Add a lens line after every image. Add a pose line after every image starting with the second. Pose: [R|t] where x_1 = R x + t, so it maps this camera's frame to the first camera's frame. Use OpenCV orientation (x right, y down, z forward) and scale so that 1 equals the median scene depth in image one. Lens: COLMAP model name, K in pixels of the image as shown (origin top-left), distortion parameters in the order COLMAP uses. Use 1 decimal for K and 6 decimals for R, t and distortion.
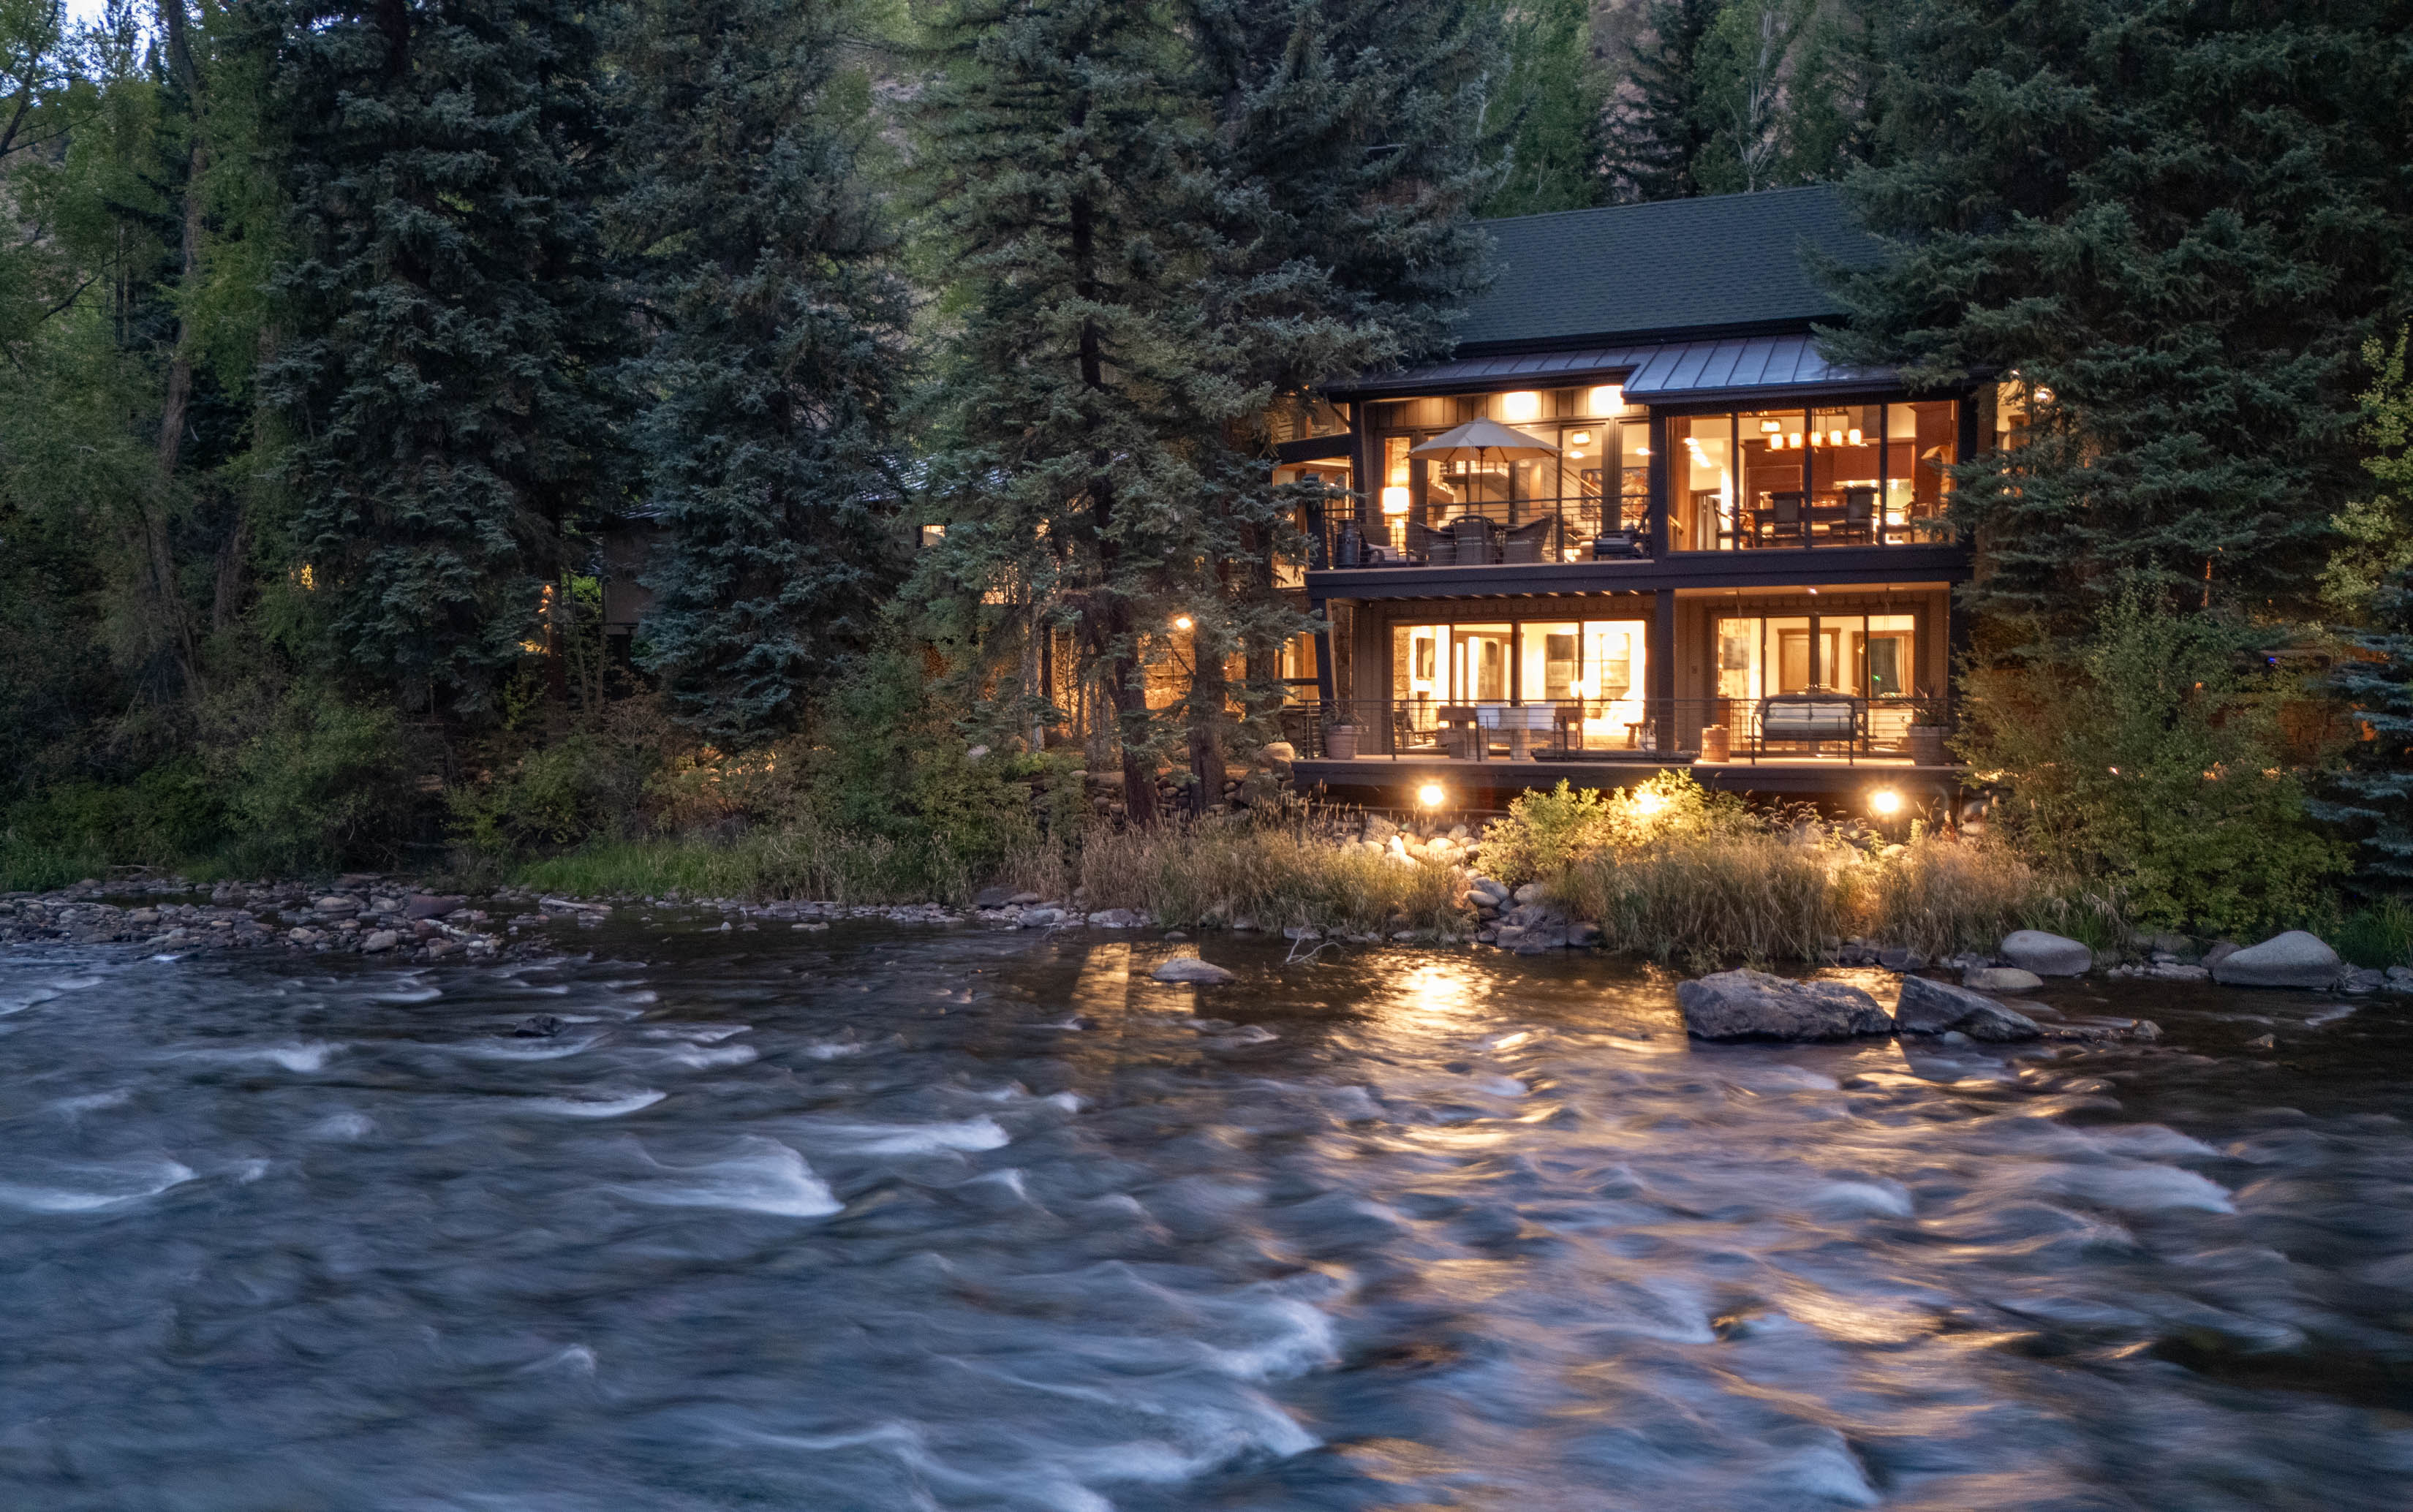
lens RADIAL K [[1794.1, 0, 1206.7], [0, 1794.1, 722.7], [0, 0, 1]] dist [0.070310, -0.117646]
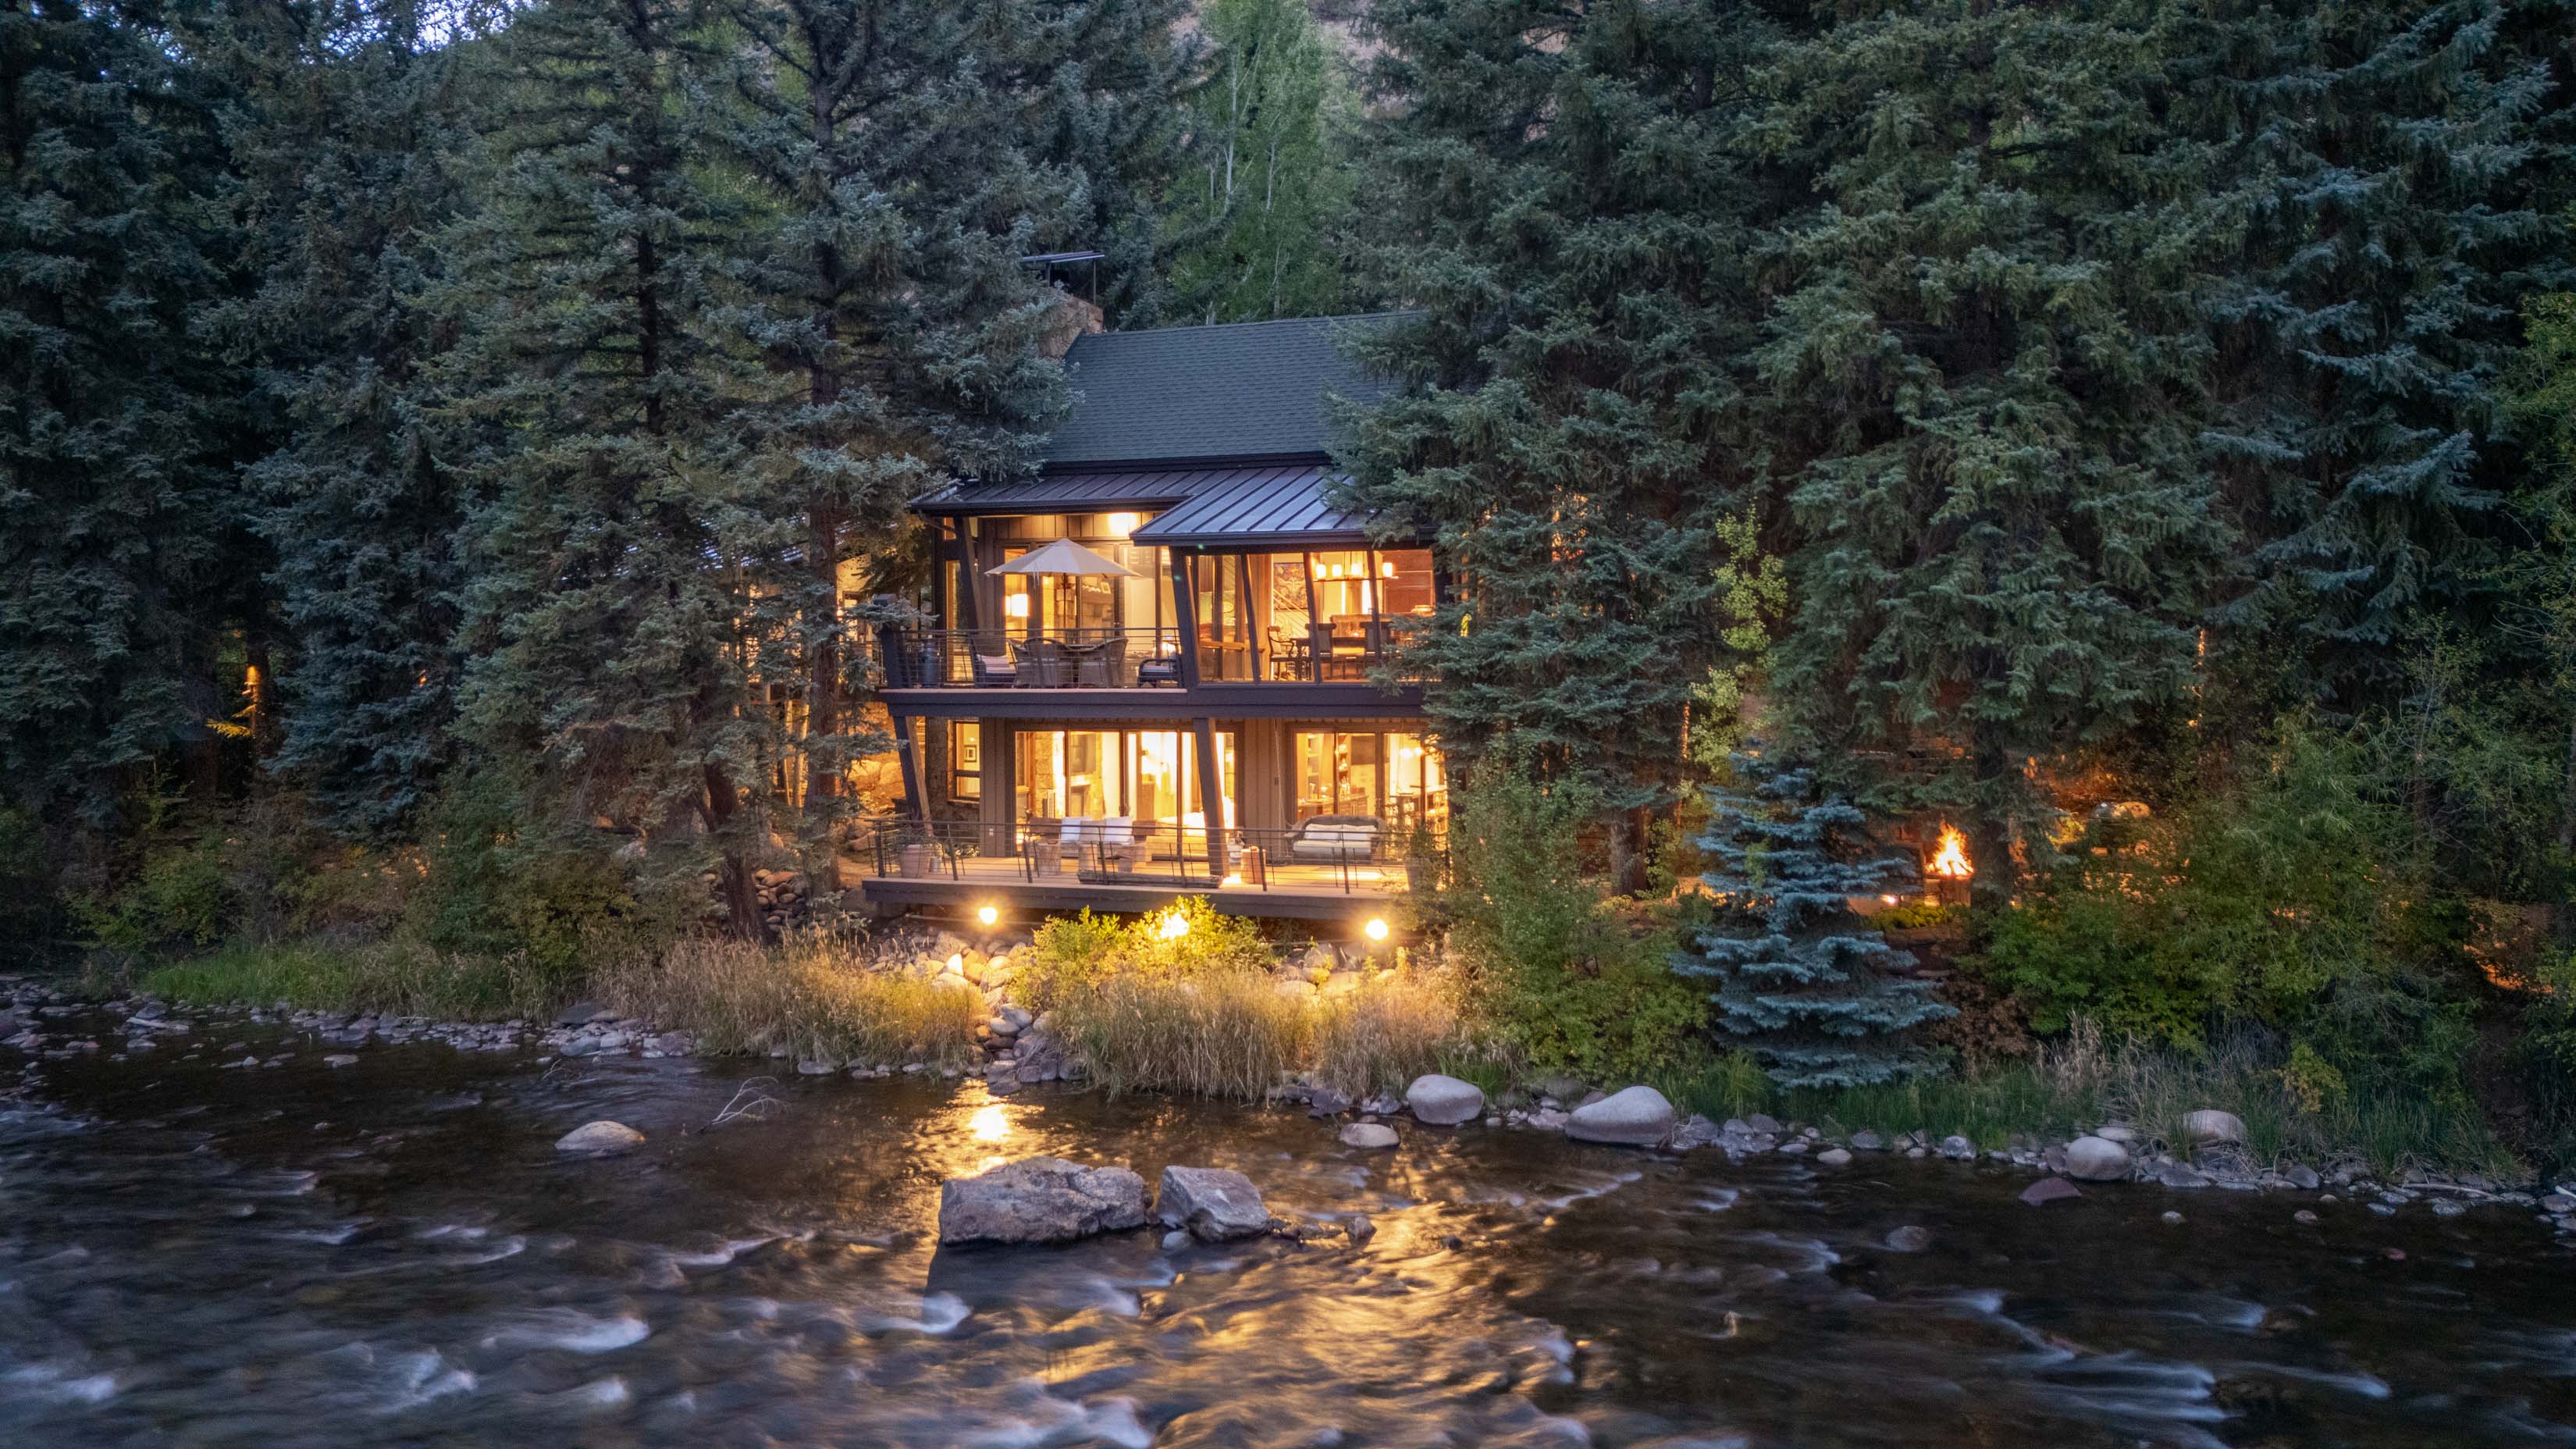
lens RADIAL K [[1725.0, 0, 1288.0], [0, 1725.0, 724.5], [0, 0, 1]] dist [0.070893, -0.088224]
pose [[0.997722, -0.003517, 0.067369, 0.237868], [0.003842, 0.999982, -0.004688, -0.064816], [-0.067351, 0.004936, 0.997717, 0.008156]]
